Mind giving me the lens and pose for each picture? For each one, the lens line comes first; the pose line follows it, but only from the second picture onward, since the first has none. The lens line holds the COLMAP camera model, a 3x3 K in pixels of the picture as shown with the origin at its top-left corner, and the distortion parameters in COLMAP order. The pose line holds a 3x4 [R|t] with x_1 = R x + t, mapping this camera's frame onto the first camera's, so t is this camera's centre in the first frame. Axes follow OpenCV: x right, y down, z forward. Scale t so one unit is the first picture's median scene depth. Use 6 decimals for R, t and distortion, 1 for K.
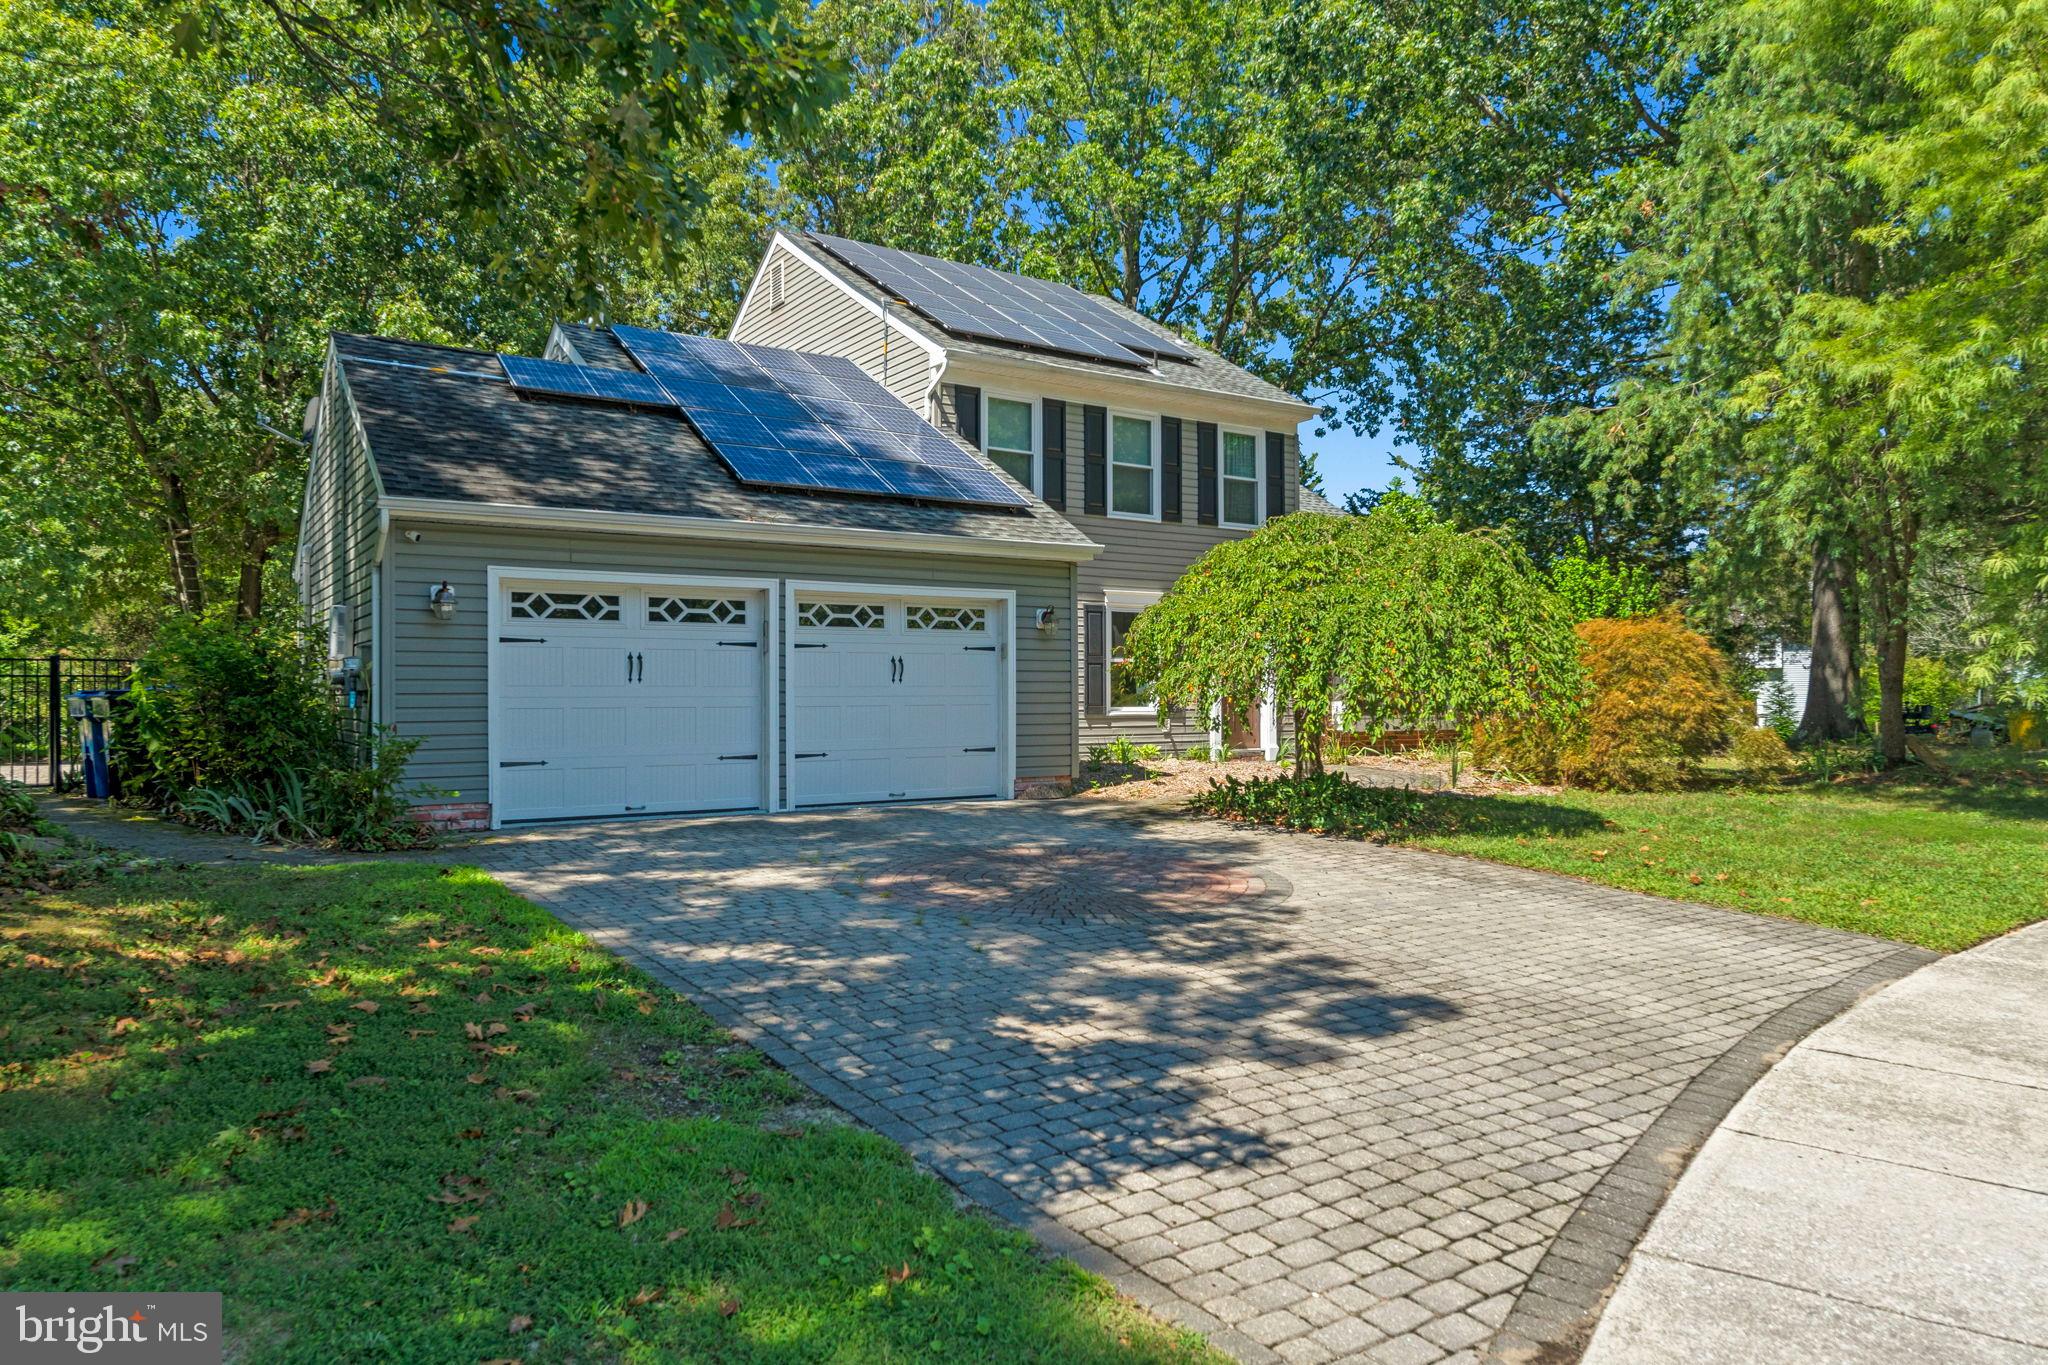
lens RADIAL K [[933.0, 0, 1023.7], [0, 933.0, 695.4], [0, 0, 1]] dist [0.012501, -0.000267]
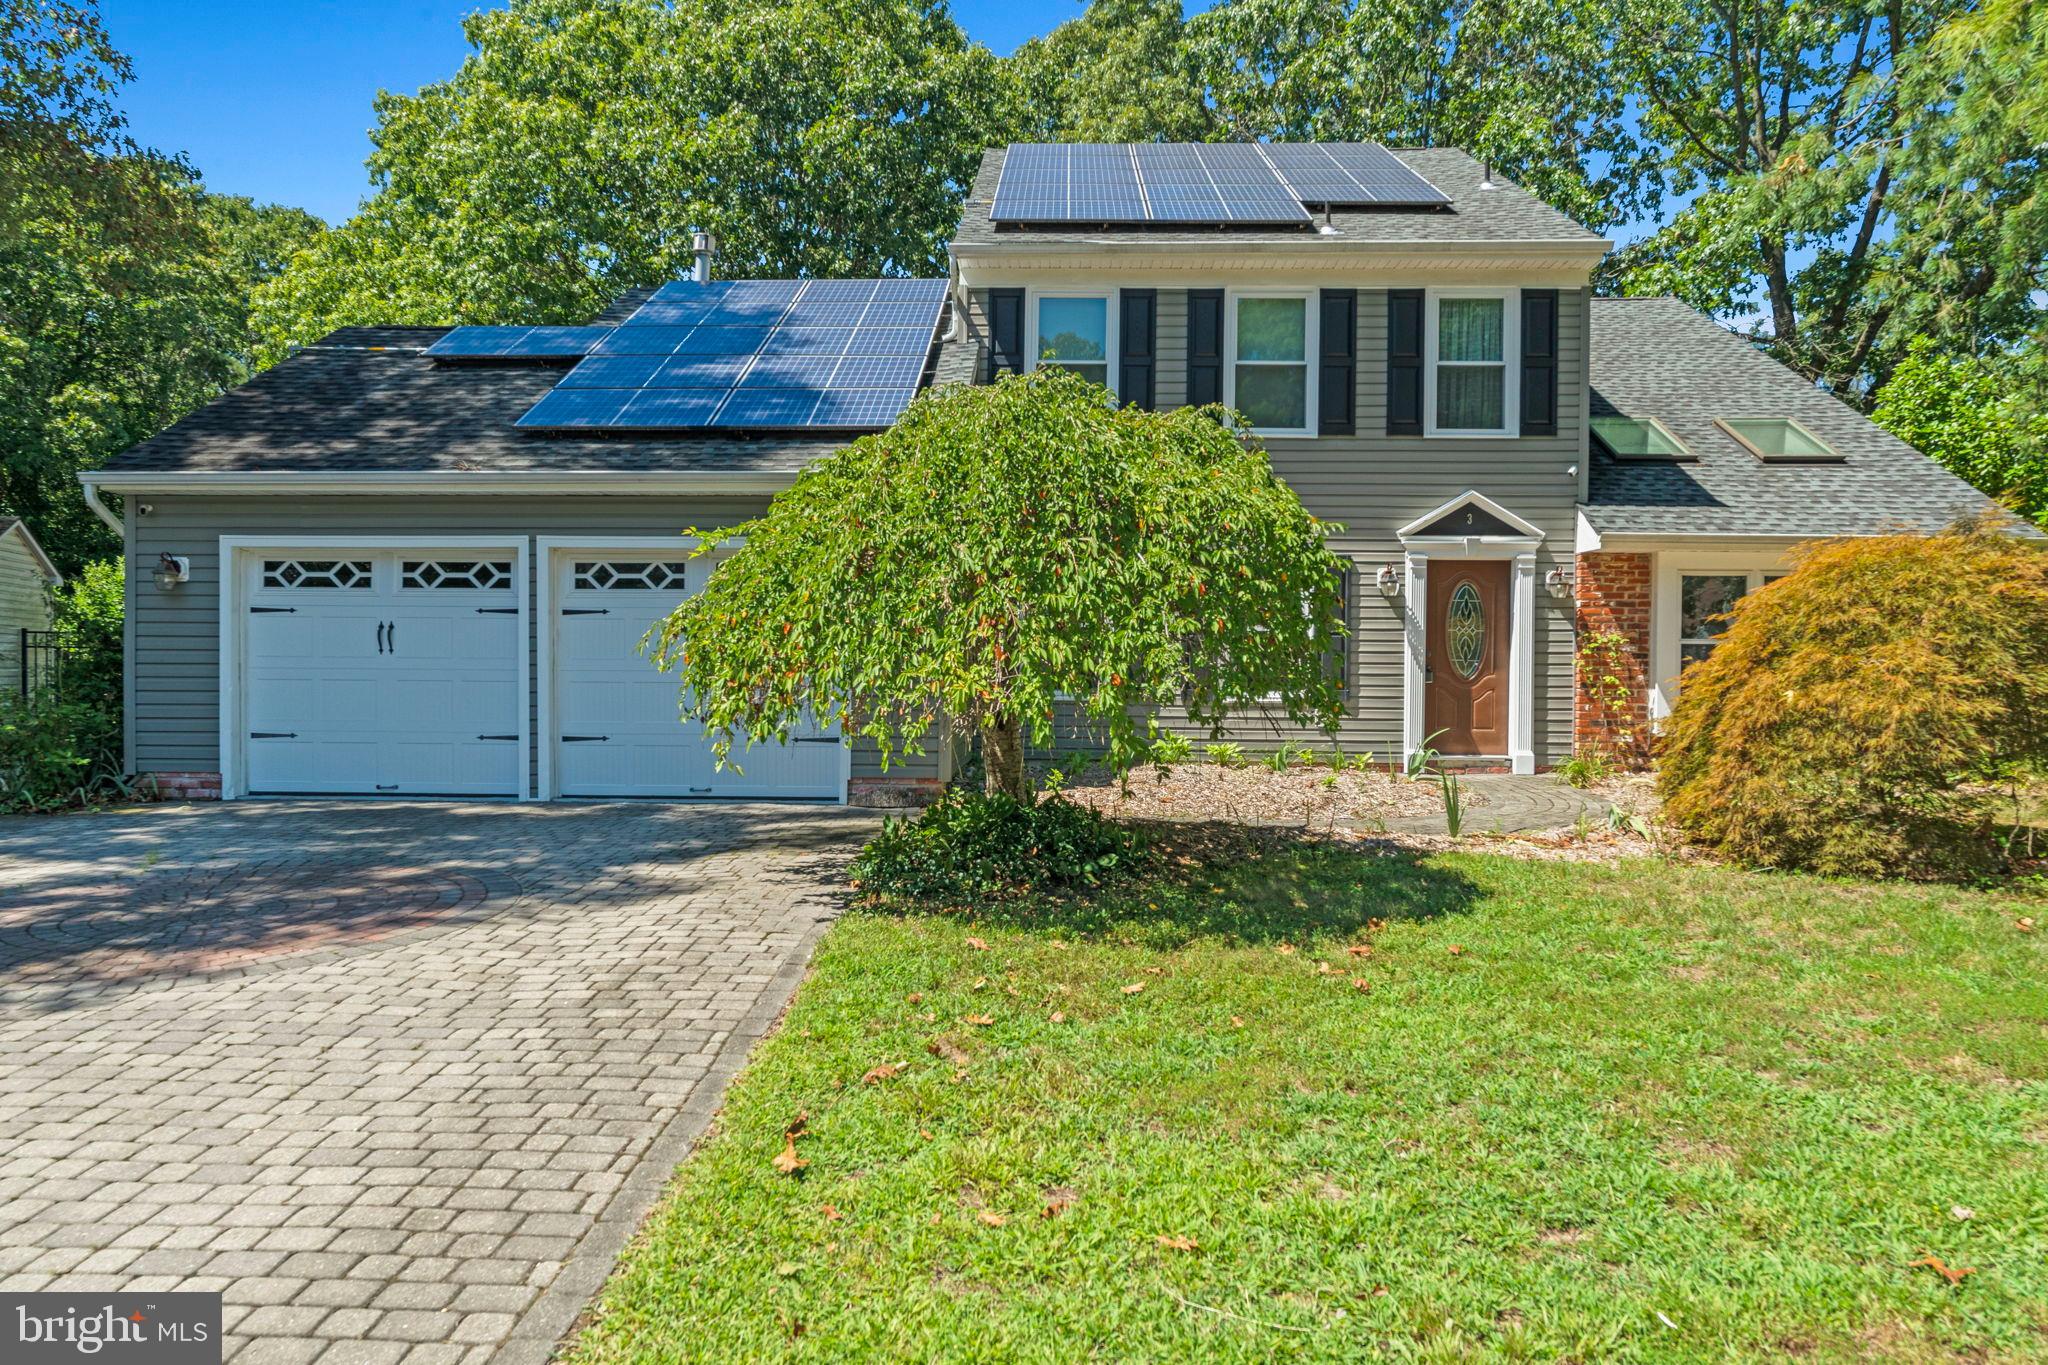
lens RADIAL K [[1058.9, 0, 1024.0], [0, 1058.9, 665.9], [0, 0, 1]] dist [0.006039, 0.000008]
pose [[0.894558, 0.008810, -0.446865, 0.598271], [-0.011141, 0.999935, -0.002590, -0.005098], [0.446813, 0.007295, 0.894598, 0.315239]]
